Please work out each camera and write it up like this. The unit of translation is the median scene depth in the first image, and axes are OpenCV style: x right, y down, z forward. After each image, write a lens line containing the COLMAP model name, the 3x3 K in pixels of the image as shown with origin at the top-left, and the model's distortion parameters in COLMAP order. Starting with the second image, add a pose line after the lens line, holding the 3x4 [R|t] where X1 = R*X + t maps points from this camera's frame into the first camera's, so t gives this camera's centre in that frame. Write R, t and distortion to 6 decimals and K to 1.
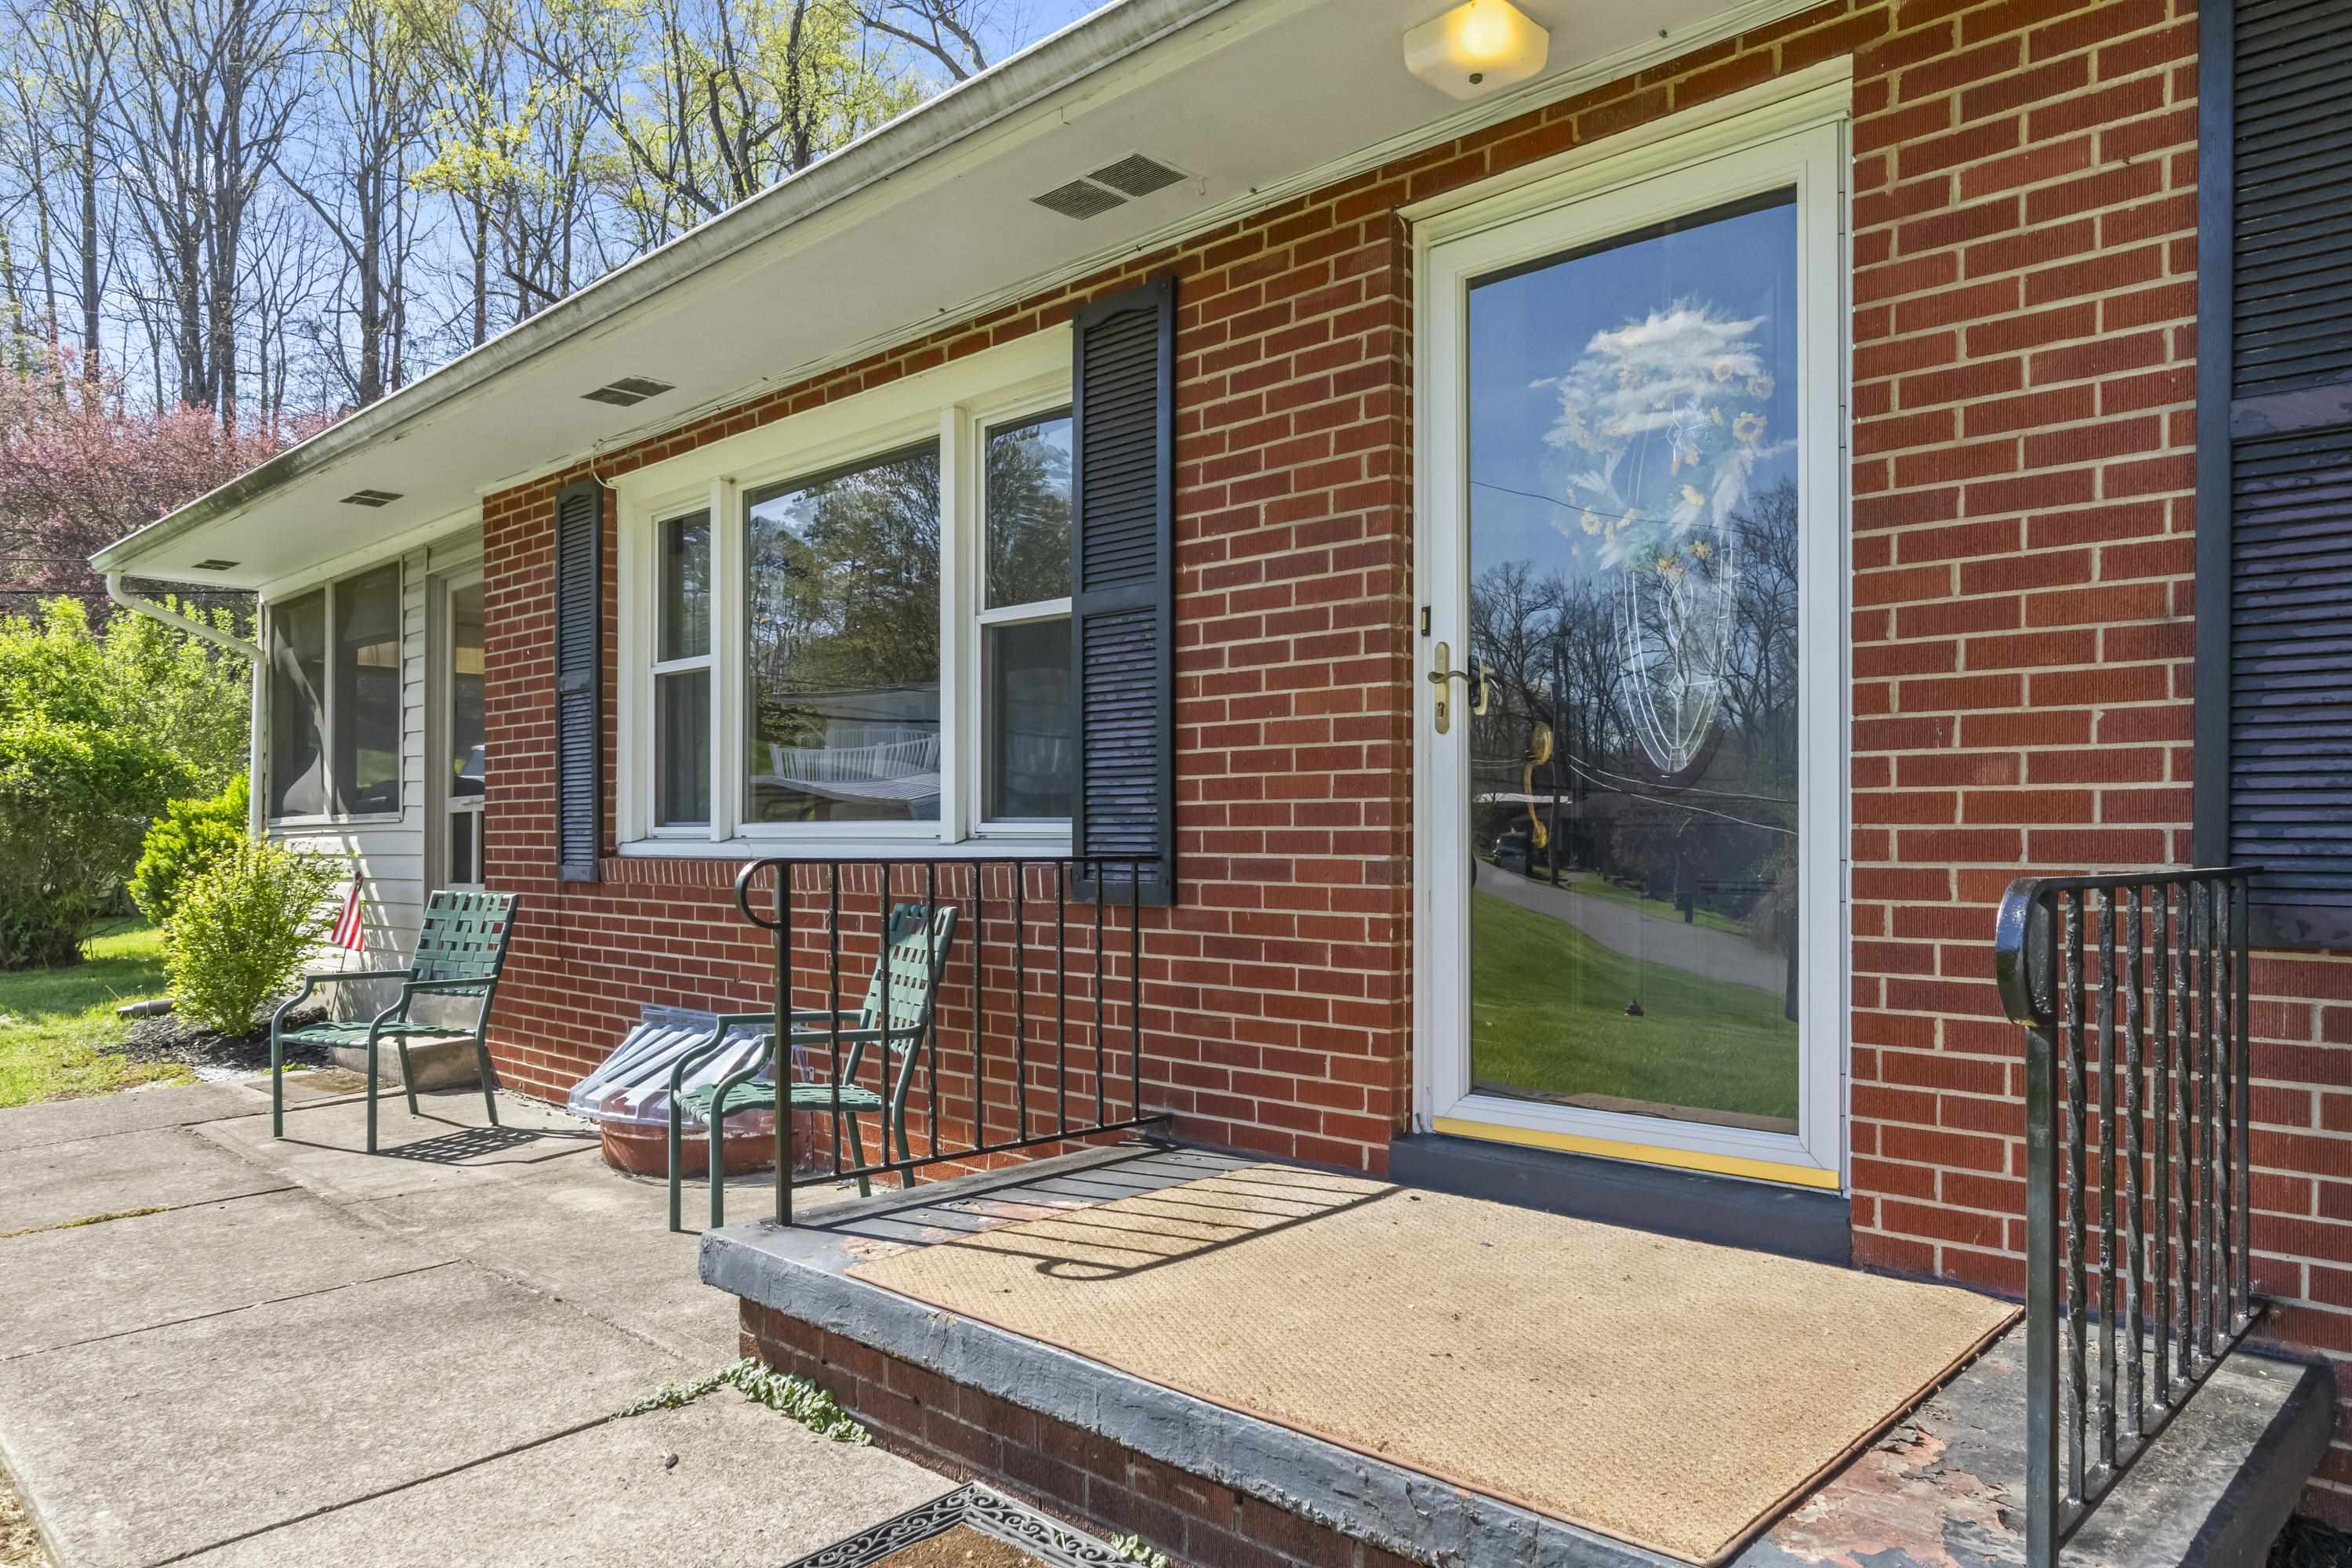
lens RADIAL K [[1579.5, 0, 1163.5], [0, 1579.5, 822.9], [0, 0, 1]] dist [-0.012120, -0.002913]
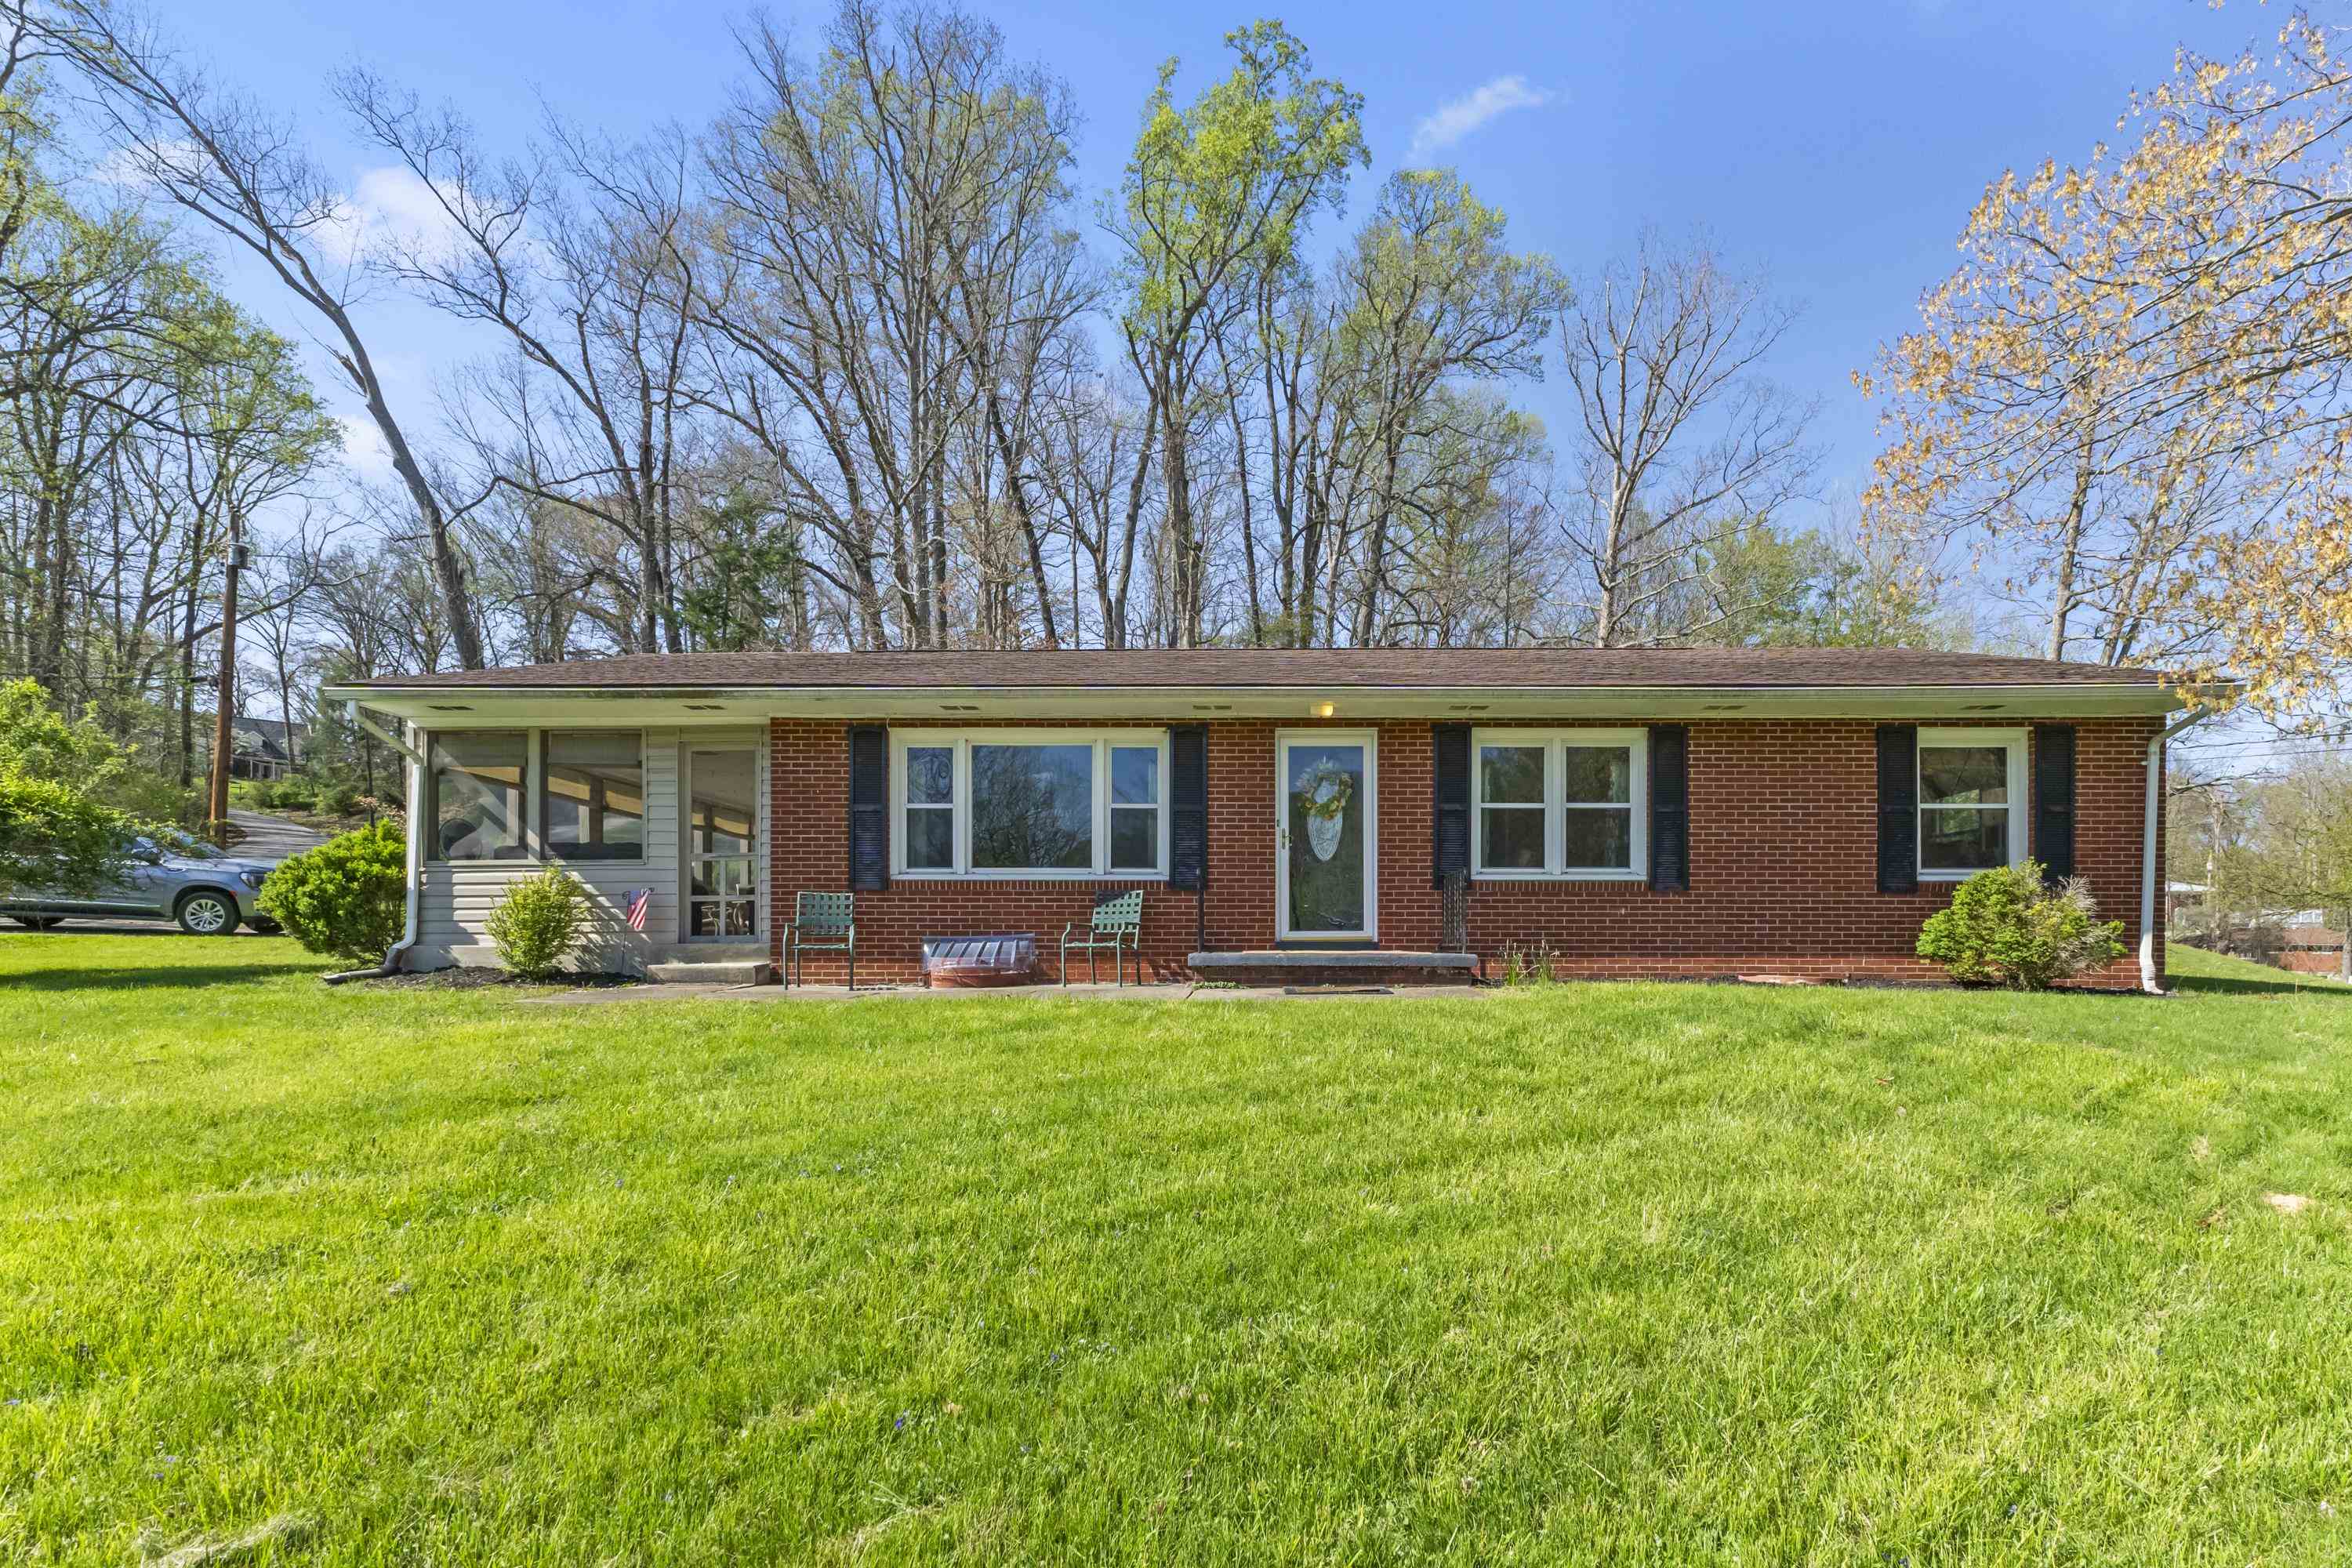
lens RADIAL K [[968.1, 0, 1269.7], [0, 968.1, 937.4], [0, 0, 1]] dist [0.001304, -0.001017]
pose [[0.715890, -0.005981, 0.698187, -1.148629], [-0.007053, 0.999850, 0.015796, 0.096879], [-0.698177, -0.016233, 0.715741, -0.602106]]
